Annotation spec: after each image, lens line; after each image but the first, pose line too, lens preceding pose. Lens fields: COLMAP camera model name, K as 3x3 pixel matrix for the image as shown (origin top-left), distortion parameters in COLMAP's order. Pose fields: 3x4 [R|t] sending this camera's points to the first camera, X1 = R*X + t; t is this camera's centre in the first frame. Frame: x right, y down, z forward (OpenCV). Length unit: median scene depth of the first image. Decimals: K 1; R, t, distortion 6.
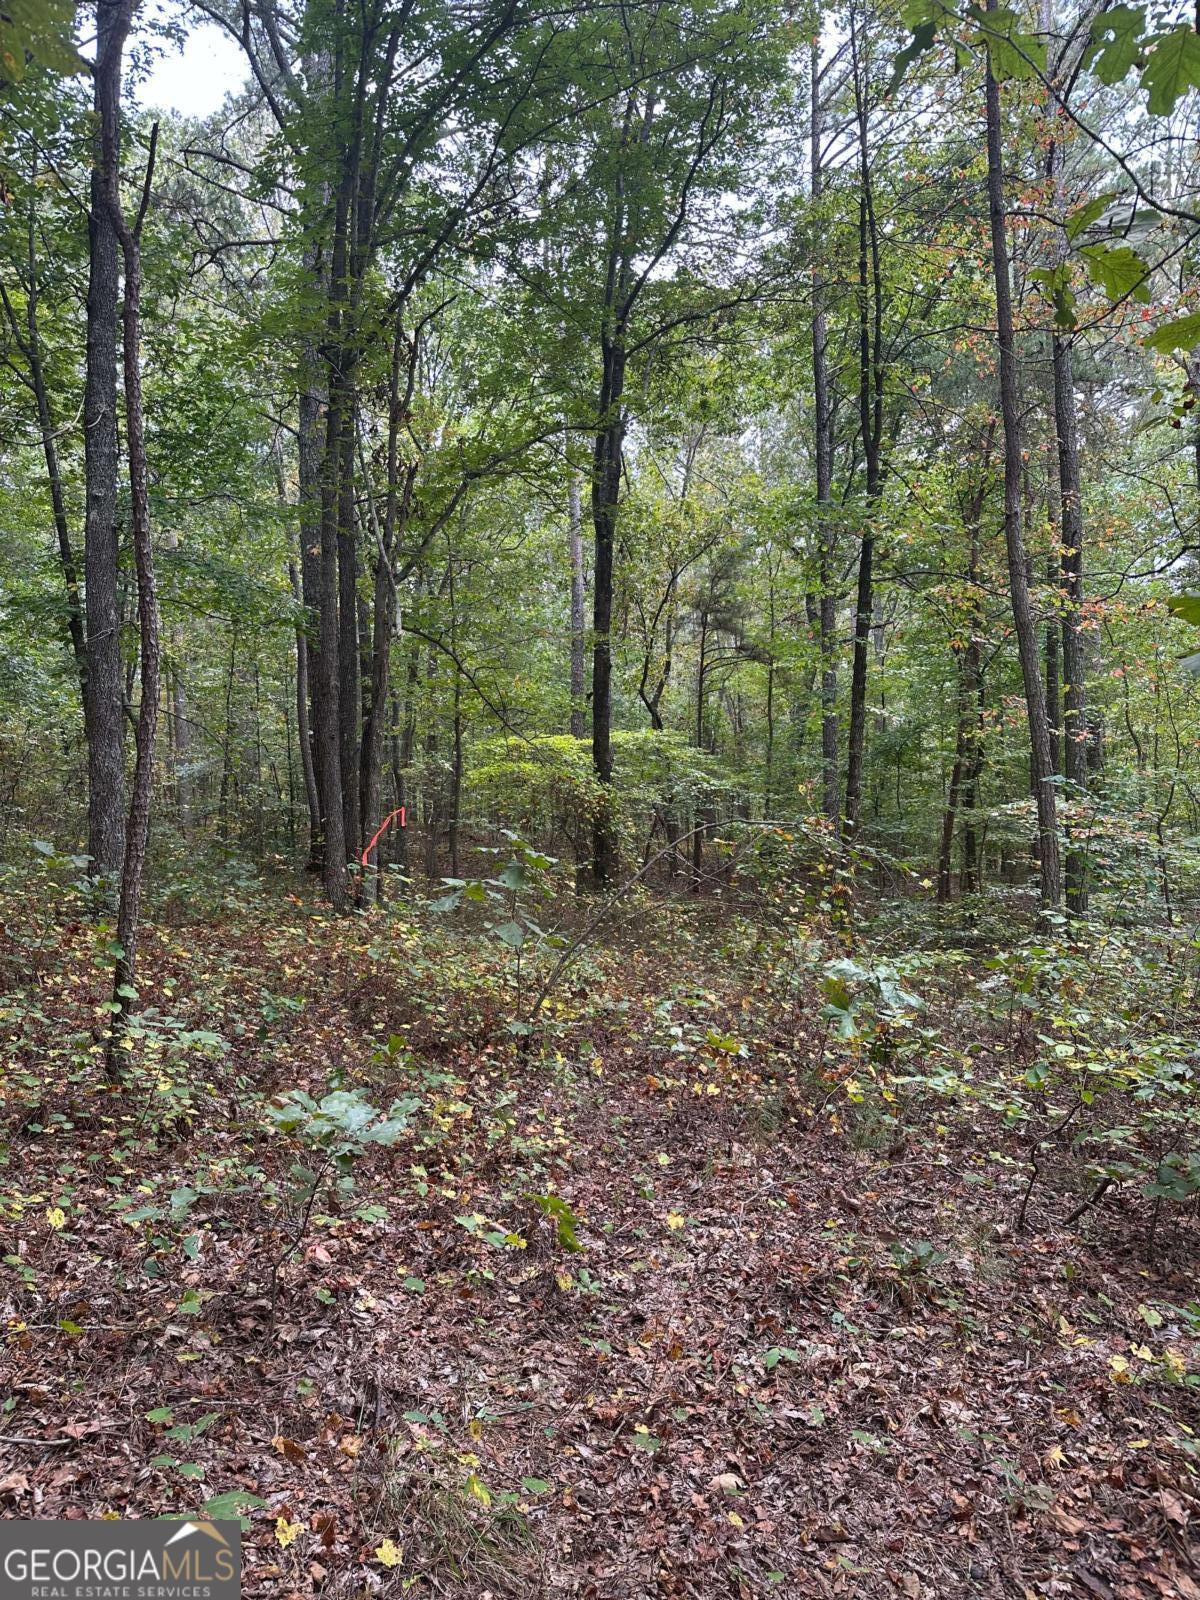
lens RADIAL K [[1122.9, 0, 596.8], [0, 1122.9, 794.8], [0, 0, 1]] dist [-0.005819, -0.007681]
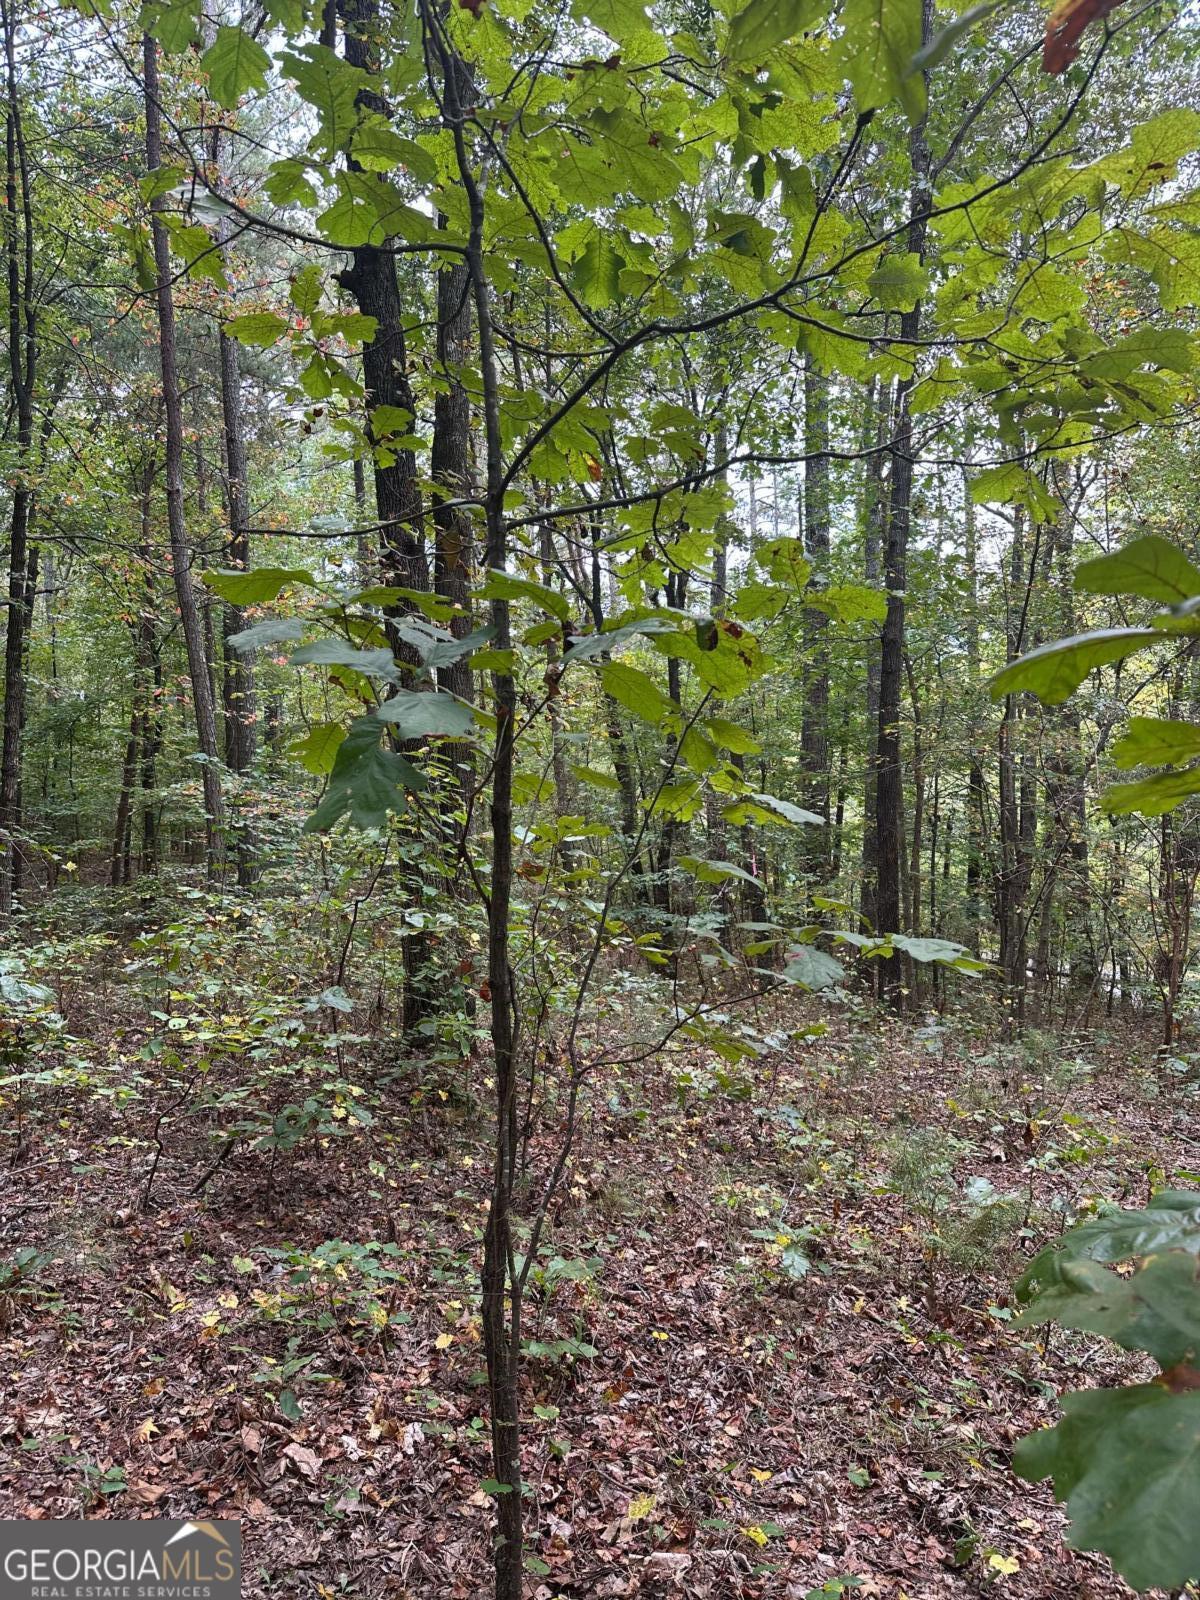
lens RADIAL K [[1122.9, 0, 596.8], [0, 1122.9, 794.8], [0, 0, 1]] dist [-0.005819, -0.007681]
pose [[0.763452, -0.006446, 0.645833, 0.055107], [-0.004669, 0.999869, 0.015498, 0.005247], [-0.645848, -0.014848, 0.763322, -0.010377]]
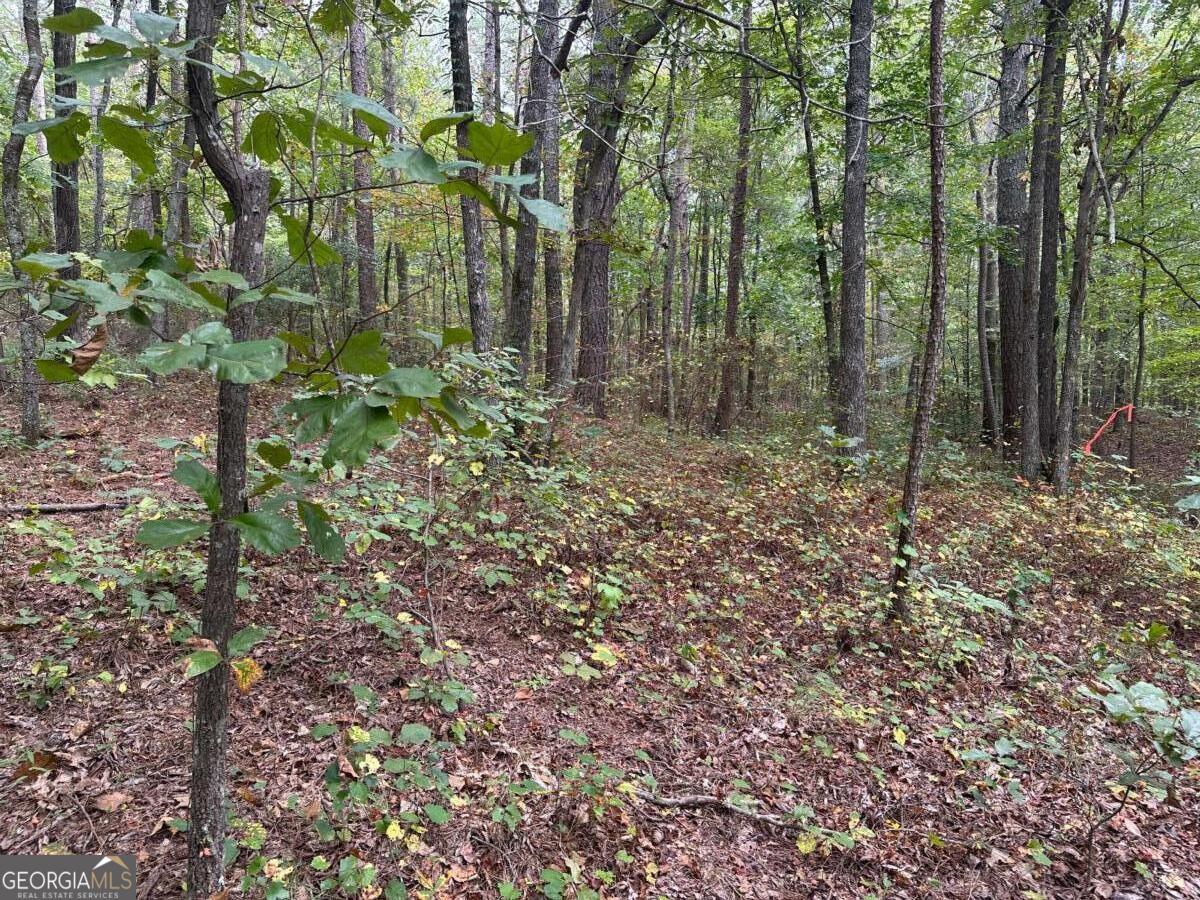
lens RADIAL K [[842.2, 0, 583.4], [0, 842.2, 451.0], [0, 0, 1]] dist [-0.005819, -0.007681]
pose [[0.771673, 0.053368, -0.633777, -0.093170], [-0.000072, 0.996481, 0.083823, -0.018338], [0.636020, -0.064638, 0.768961, 0.022930]]
